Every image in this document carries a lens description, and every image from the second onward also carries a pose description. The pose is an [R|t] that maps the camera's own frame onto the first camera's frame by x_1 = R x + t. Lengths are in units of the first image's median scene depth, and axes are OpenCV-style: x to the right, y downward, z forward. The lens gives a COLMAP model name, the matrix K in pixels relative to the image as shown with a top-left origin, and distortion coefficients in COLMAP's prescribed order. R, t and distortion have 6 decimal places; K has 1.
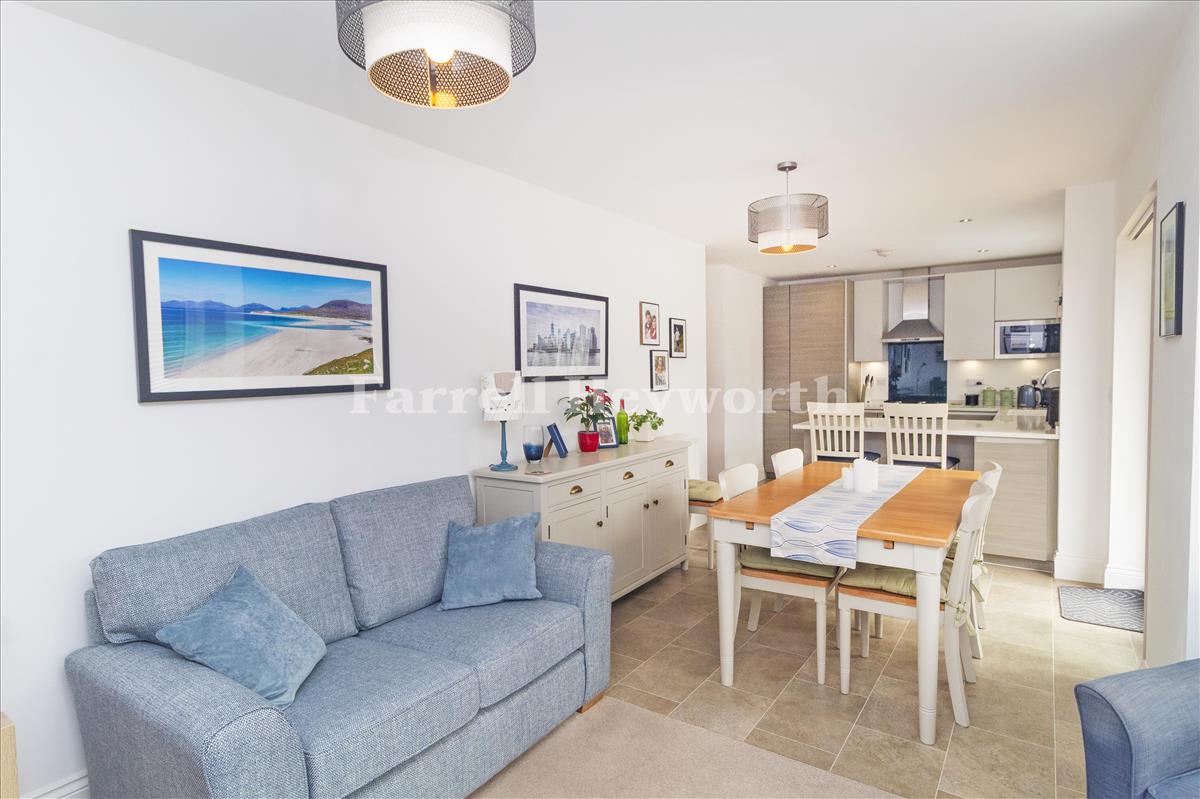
lens RADIAL K [[640.2, 0, 600.0], [0, 640.2, 399.5], [0, 0, 1]] dist [0.020591, 0.000051]
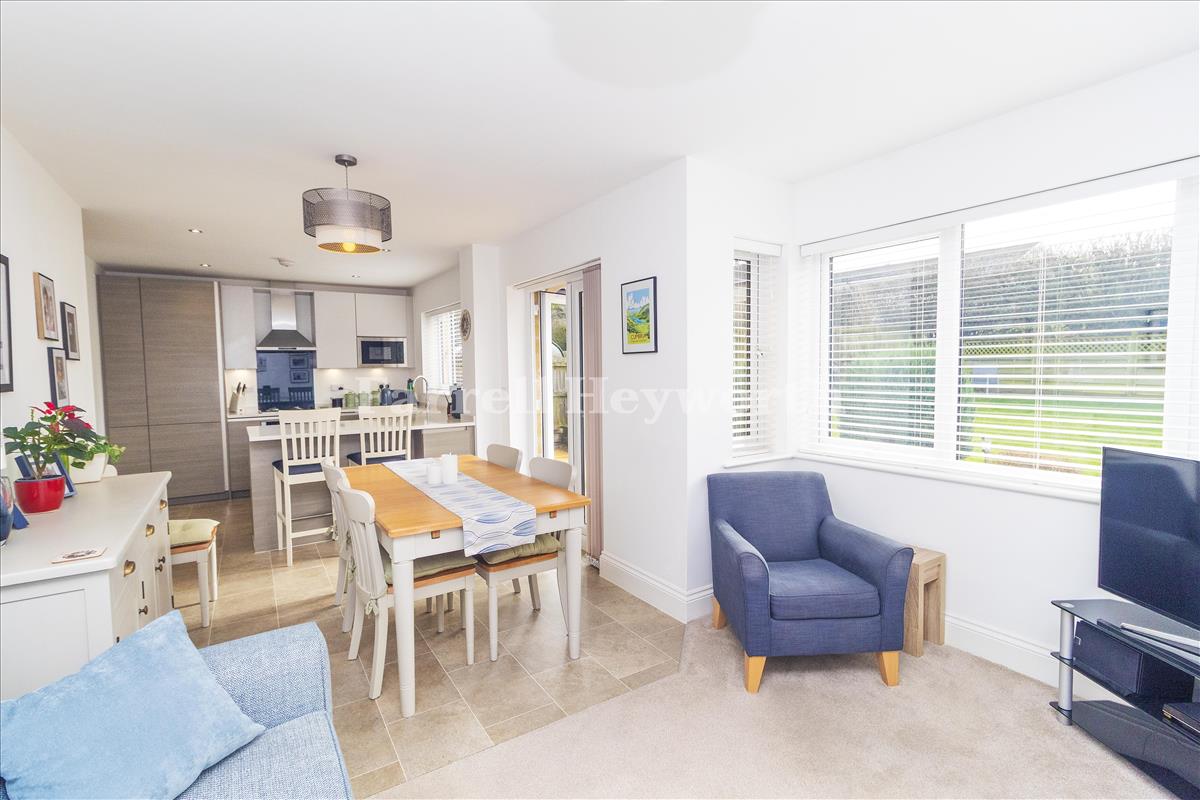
lens RADIAL K [[563.2, 0, 600.0], [0, 563.2, 400.0], [0, 0, 1]] dist [-0.001777, -0.000103]
pose [[0.375486, -0.043162, 0.925823, -0.271121], [0.053470, 0.998260, 0.024854, -0.006965], [-0.925284, 0.040172, 0.377140, 0.273312]]
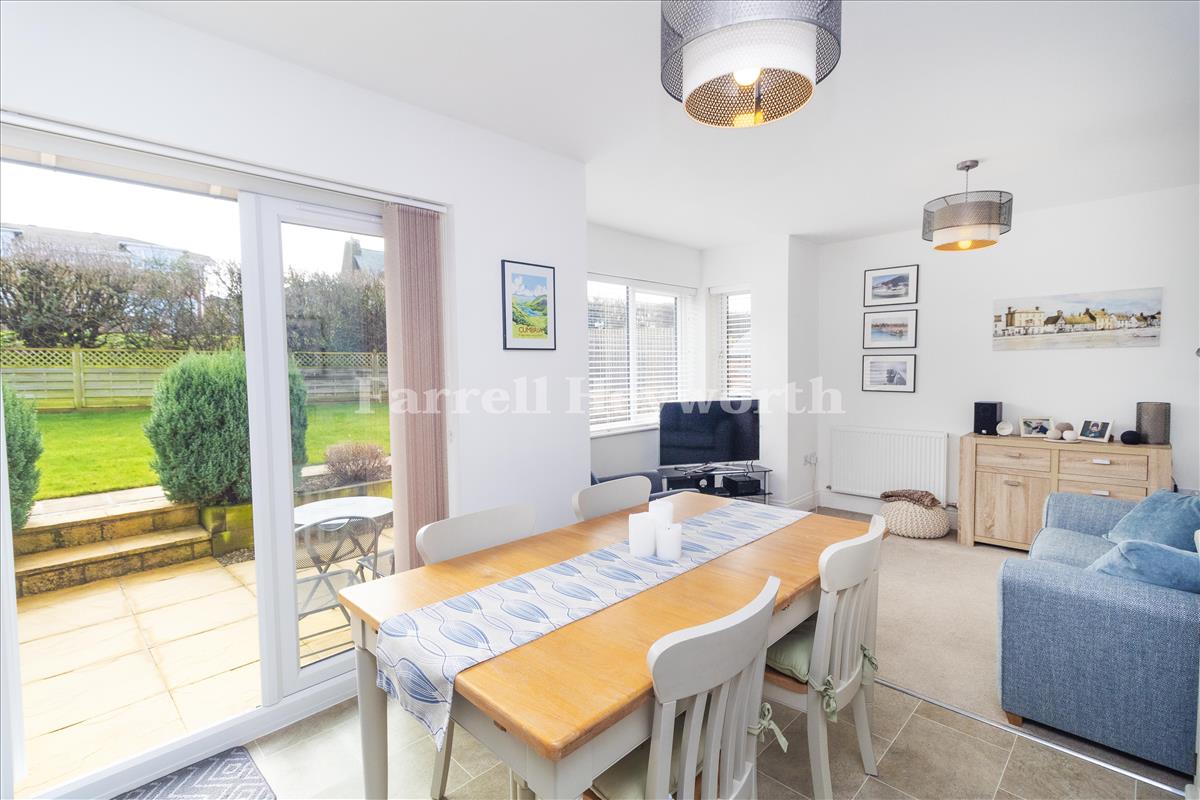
lens RADIAL K [[563.2, 0, 600.0], [0, 563.2, 400.0], [0, 0, 1]] dist [-0.001777, -0.000103]
pose [[-0.983724, 0.012786, 0.179230, 0.250578], [0.032997, 0.993357, 0.110243, -0.058539], [-0.176629, 0.114363, -0.977611, 1.112631]]
